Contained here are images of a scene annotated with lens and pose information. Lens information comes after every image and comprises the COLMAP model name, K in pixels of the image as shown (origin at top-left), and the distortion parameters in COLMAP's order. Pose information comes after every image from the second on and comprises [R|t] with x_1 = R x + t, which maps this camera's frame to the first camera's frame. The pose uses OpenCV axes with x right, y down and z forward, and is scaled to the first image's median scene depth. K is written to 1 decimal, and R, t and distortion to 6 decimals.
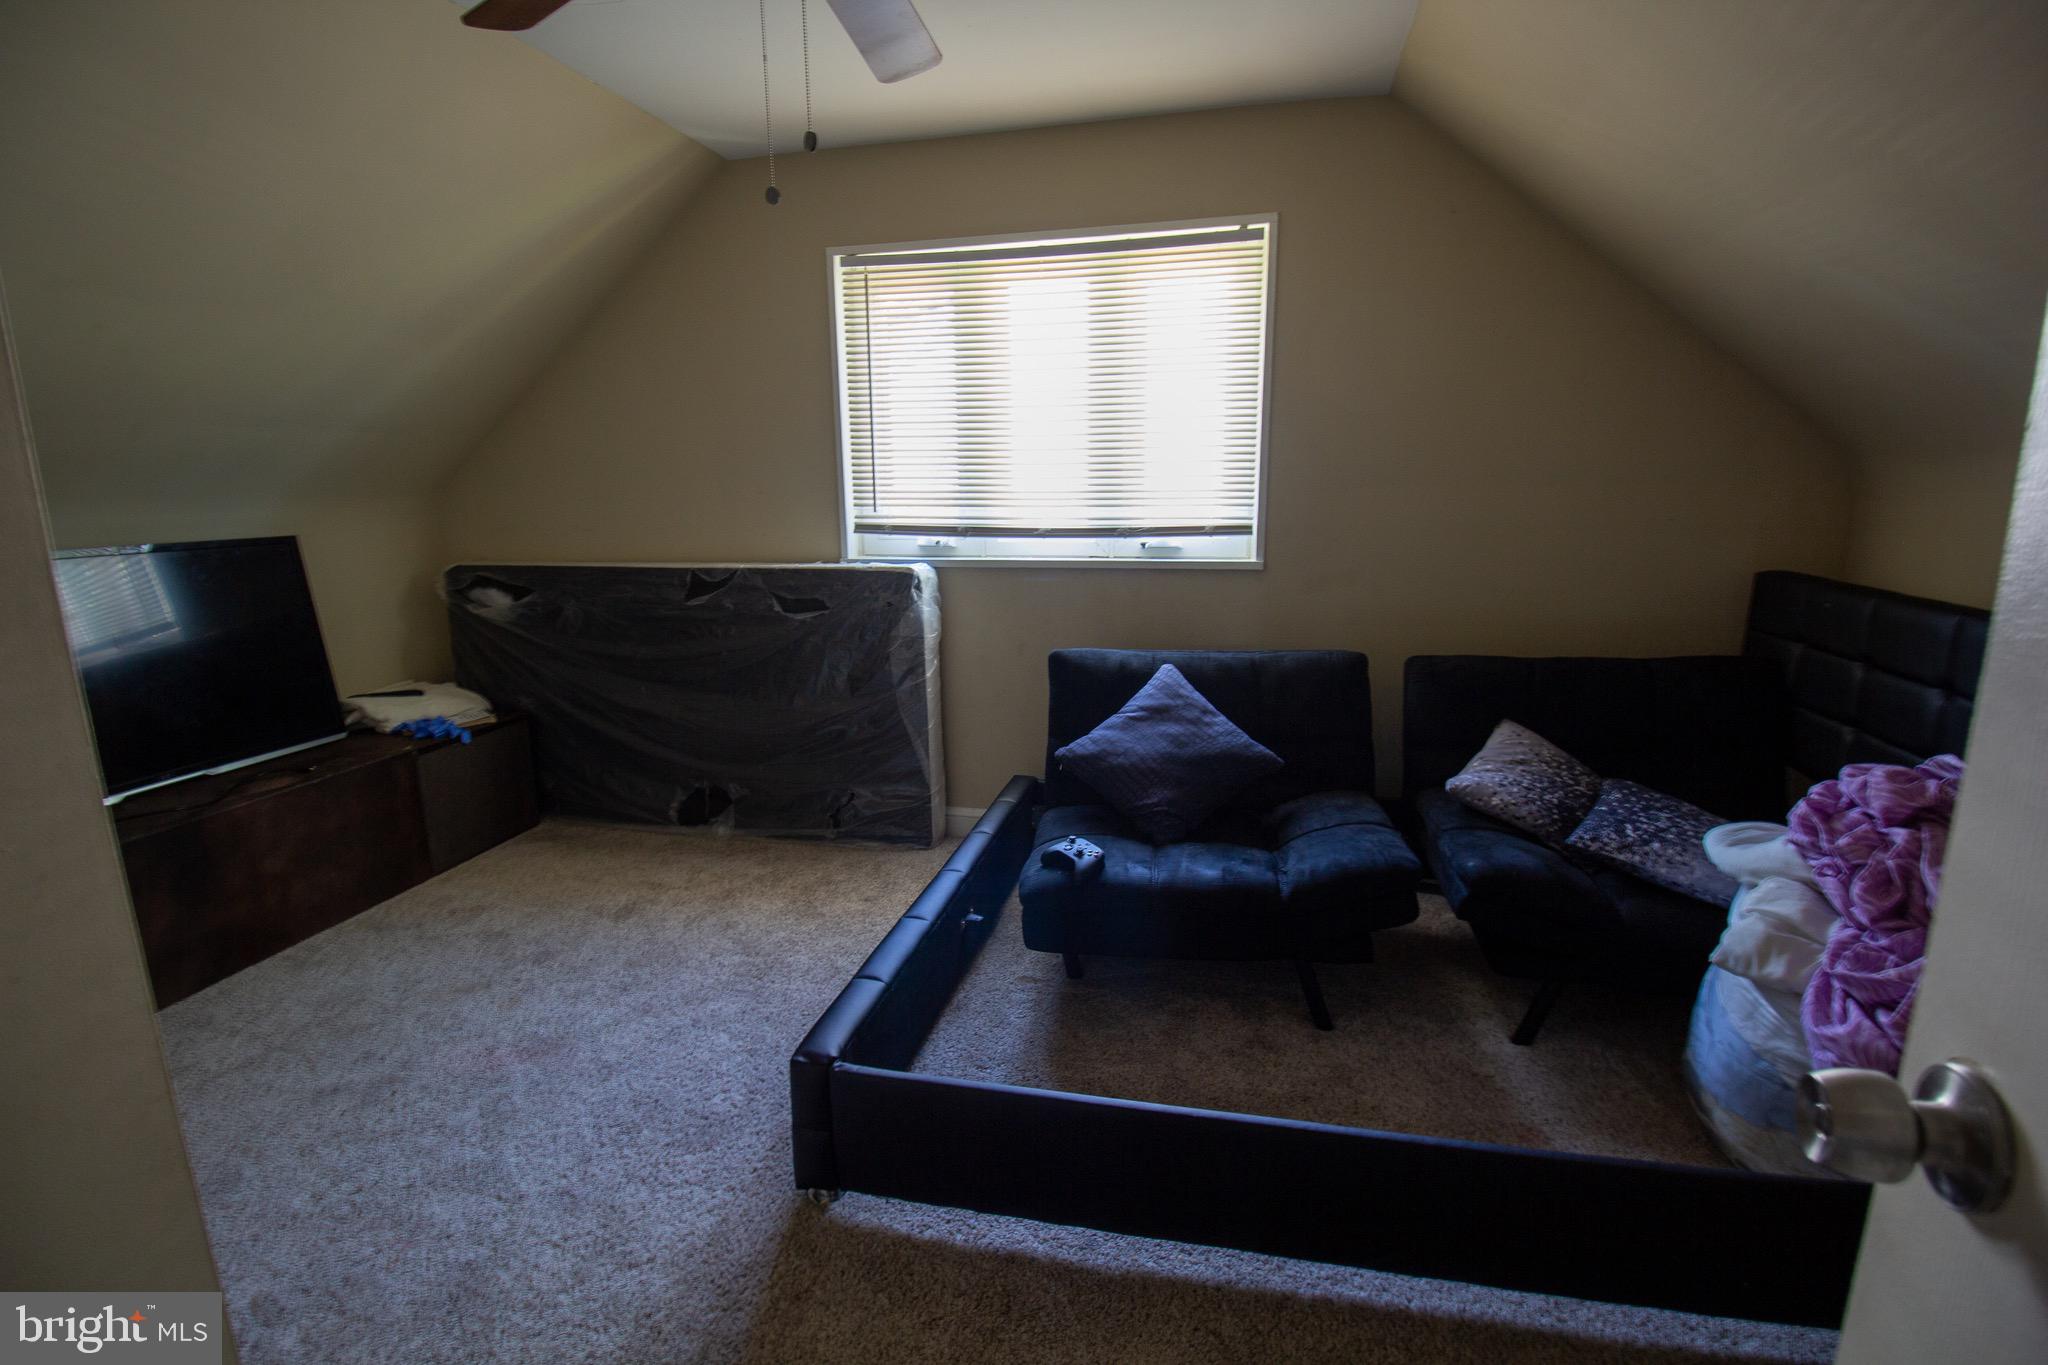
lens RADIAL K [[941.9, 0, 1028.8], [0, 941.9, 686.4], [0, 0, 1]] dist [-0.010967, -0.003691]
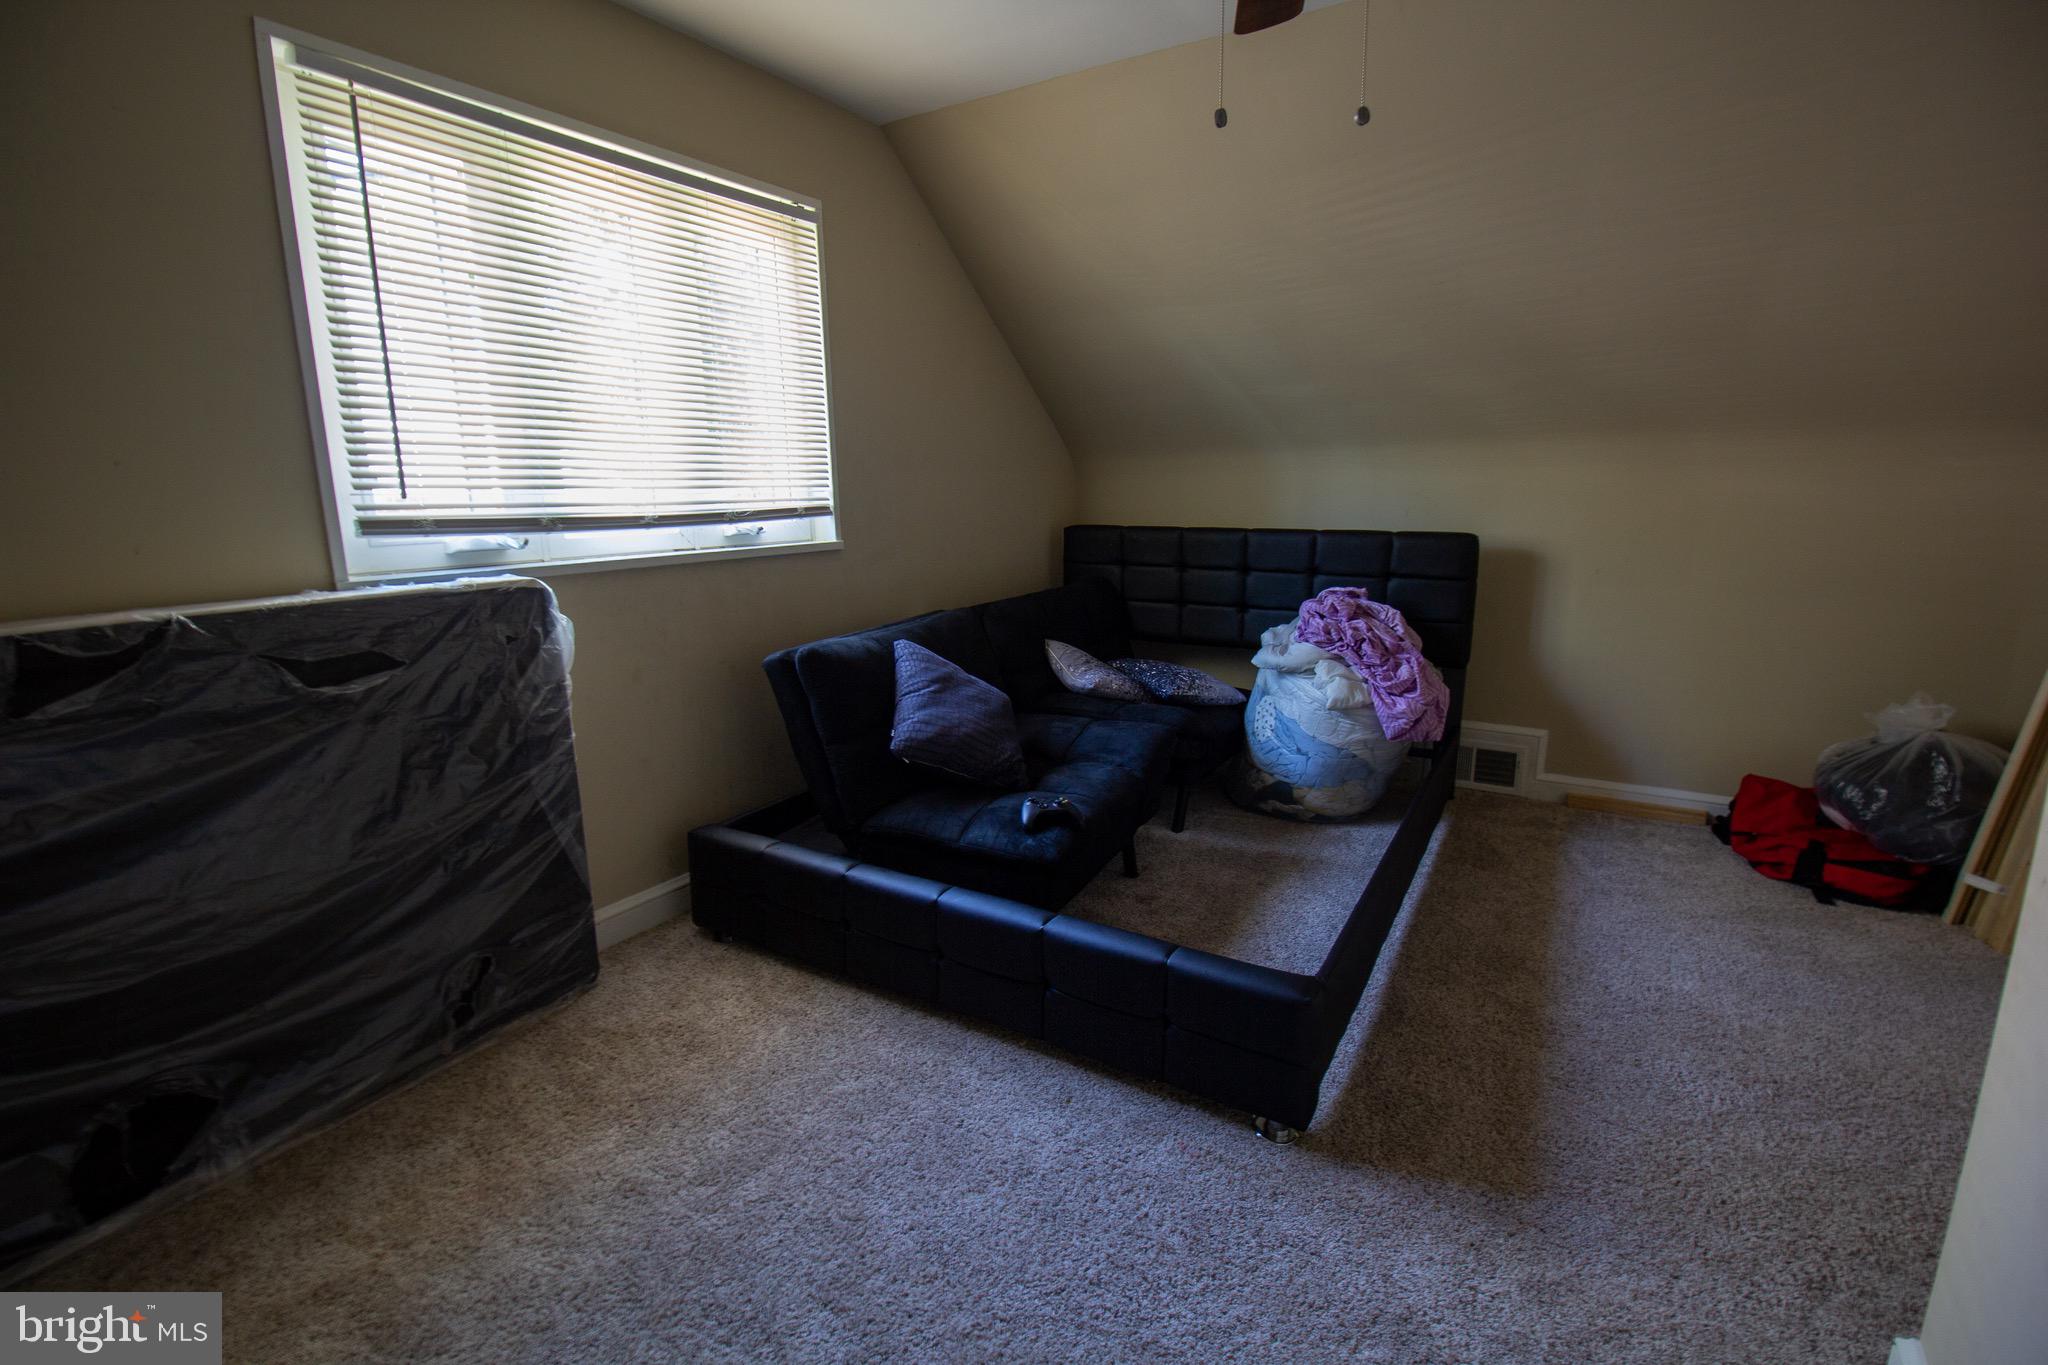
lens RADIAL K [[941.9, 0, 1030.5], [0, 941.9, 678.3], [0, 0, 1]] dist [-0.010967, -0.003691]
pose [[0.313046, -0.181926, 0.932151, -0.665281], [0.210113, 0.970428, 0.118834, -0.065156], [-0.926204, 0.158656, 0.342014, 0.476285]]
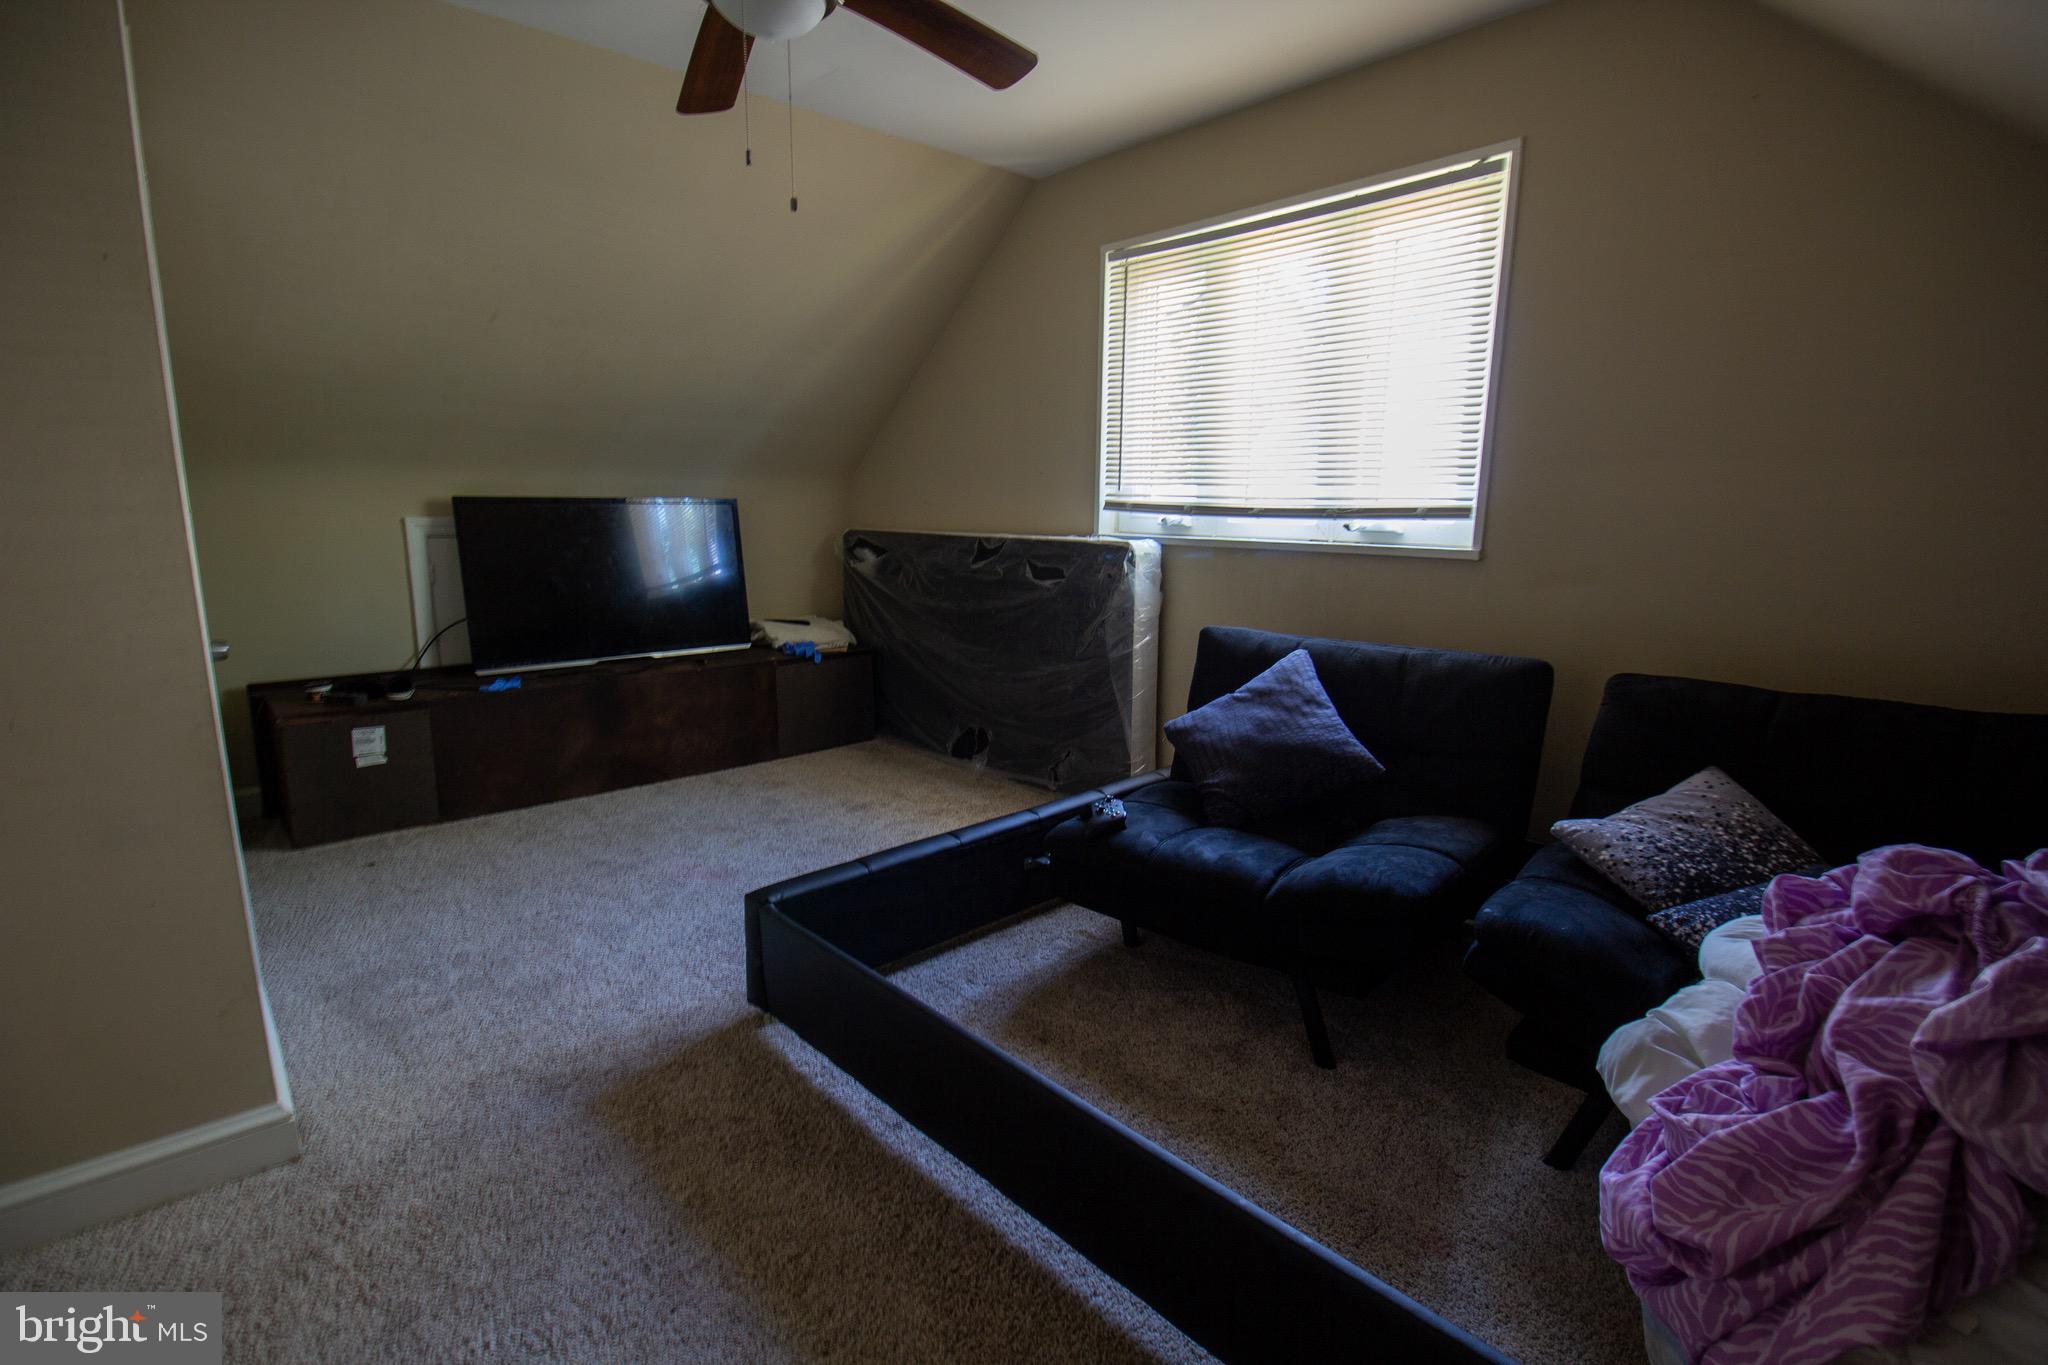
lens RADIAL K [[941.9, 0, 1031.3], [0, 941.9, 682.0], [0, 0, 1]] dist [-0.010967, -0.003691]
pose [[0.830142, 0.122850, -0.543849, 0.384530], [-0.133274, 0.990869, 0.020397, 0.021818], [0.541389, 0.055549, 0.838935, 0.075099]]
